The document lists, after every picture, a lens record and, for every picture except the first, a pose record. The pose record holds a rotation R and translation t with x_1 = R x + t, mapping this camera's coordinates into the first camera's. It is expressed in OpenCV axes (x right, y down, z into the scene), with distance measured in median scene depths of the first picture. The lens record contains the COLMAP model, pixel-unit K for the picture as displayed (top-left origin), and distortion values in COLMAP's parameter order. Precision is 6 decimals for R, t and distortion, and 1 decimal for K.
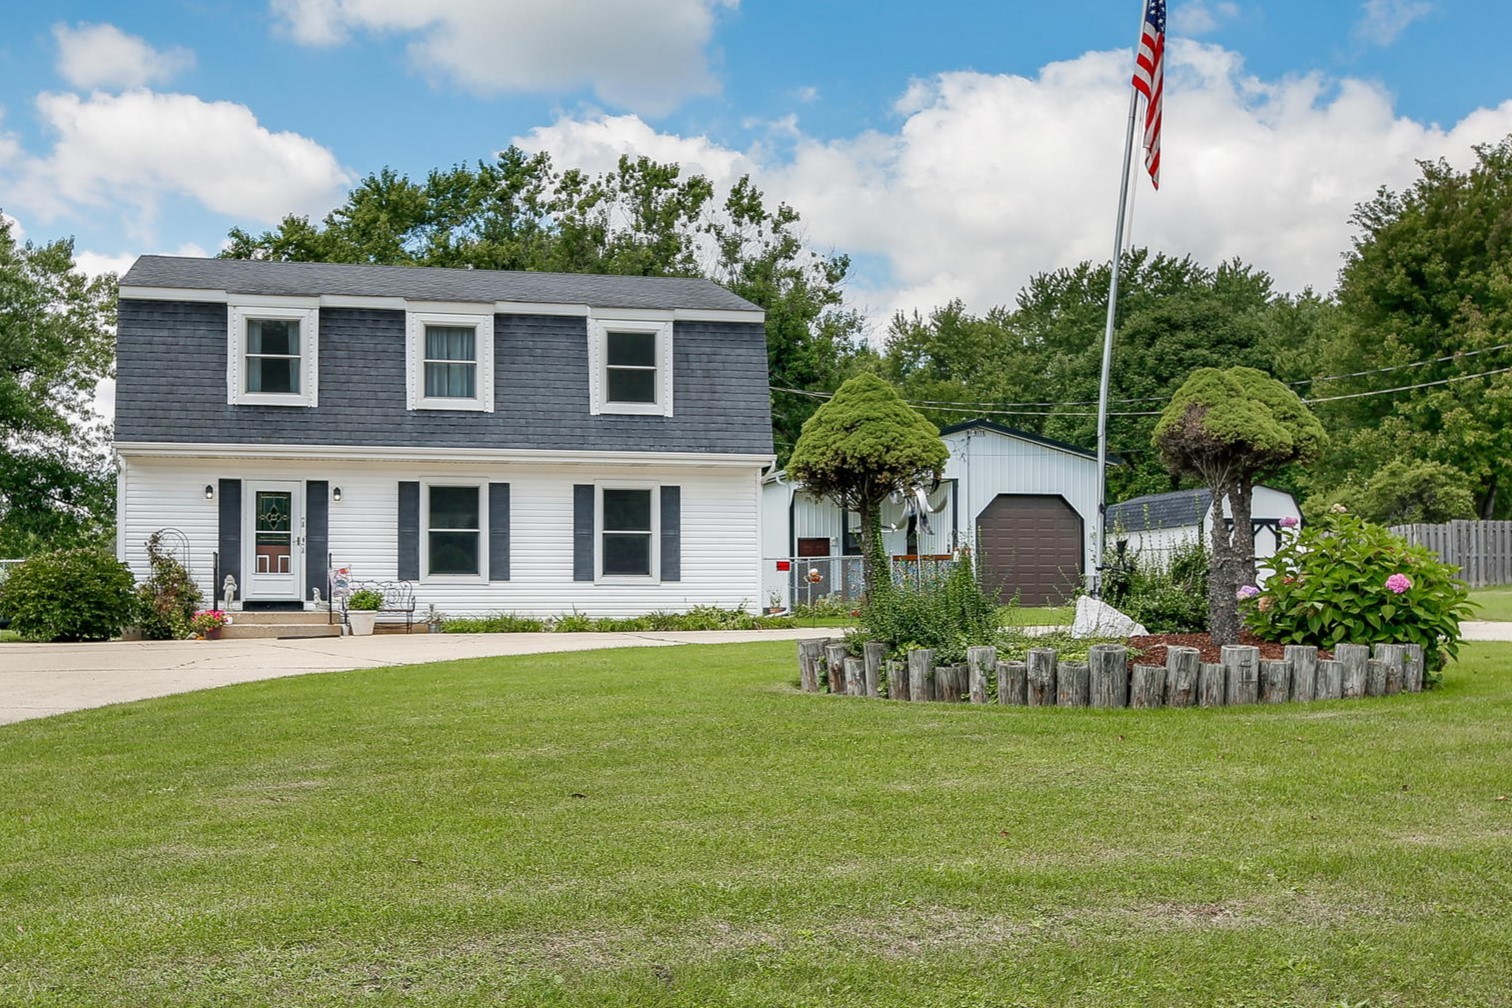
lens RADIAL K [[1021.9, 0, 757.7], [0, 1021.9, 577.2], [0, 0, 1]] dist [-0.003764, -0.003222]
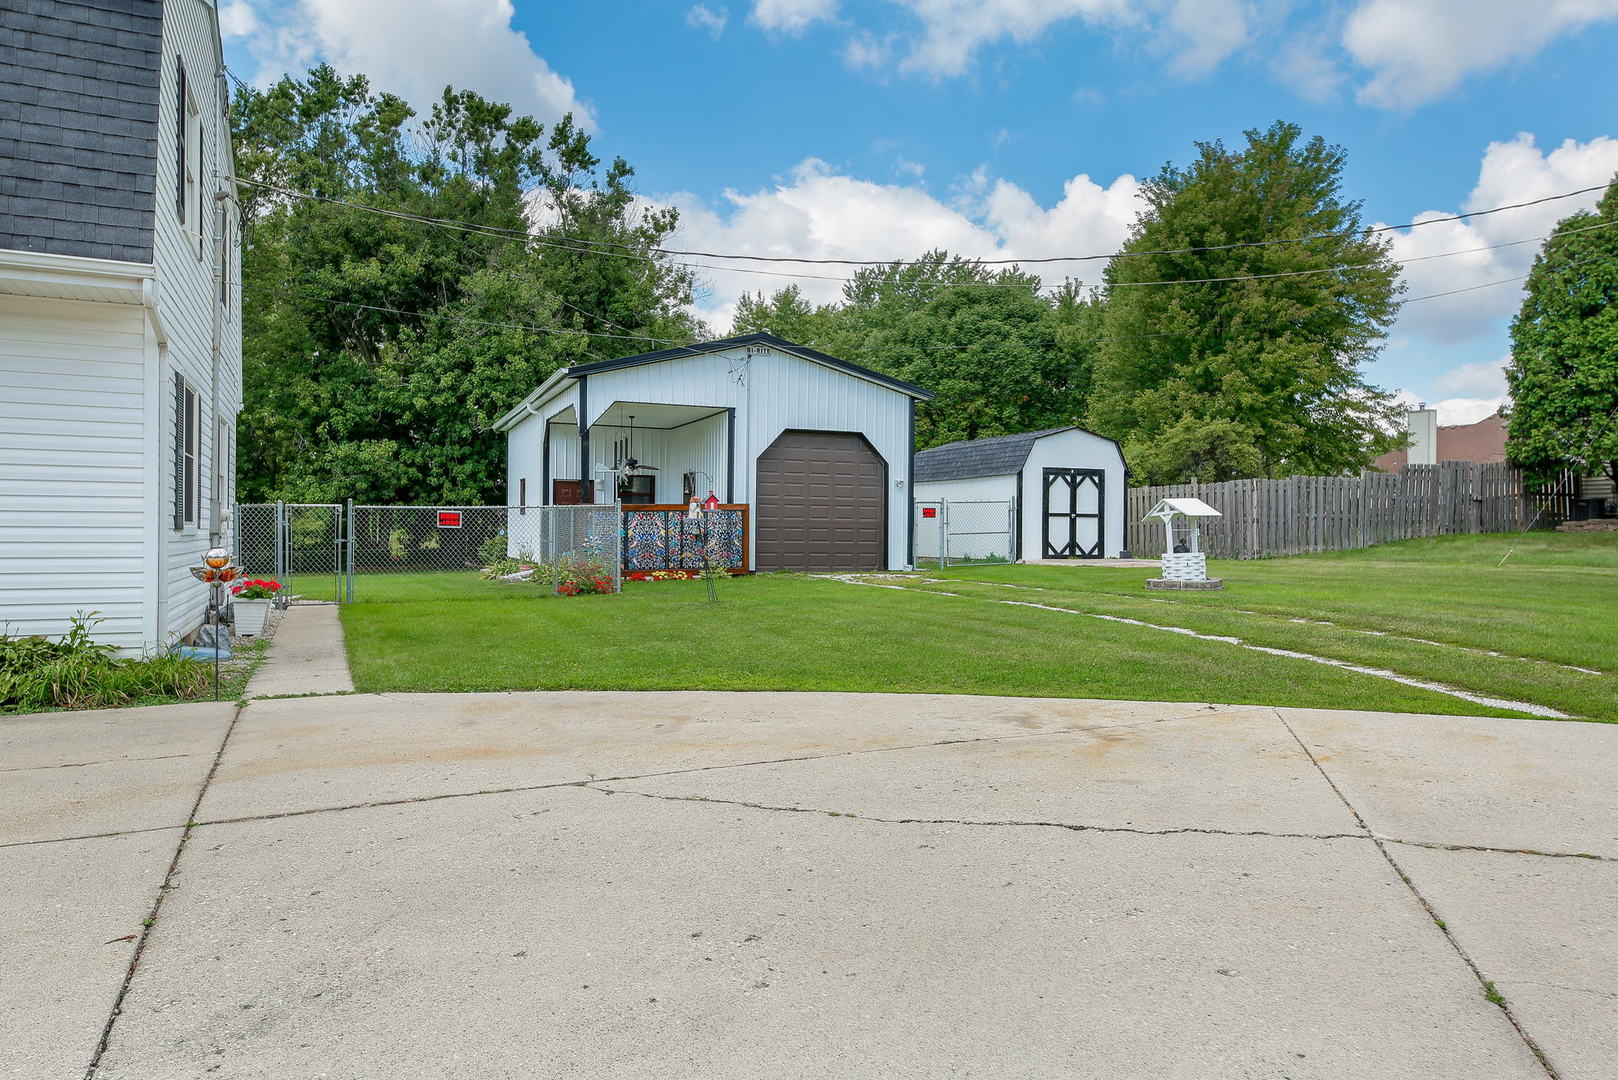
lens RADIAL K [[676.0, 0, 803.5], [0, 676.0, 534.2], [0, 0, 1]] dist [-0.001108, -0.000355]
pose [[0.984349, 0.009016, 0.175999, 0.118998], [-0.015155, 0.999322, 0.033567, -0.013259], [-0.175577, -0.035709, 0.983818, 0.359275]]
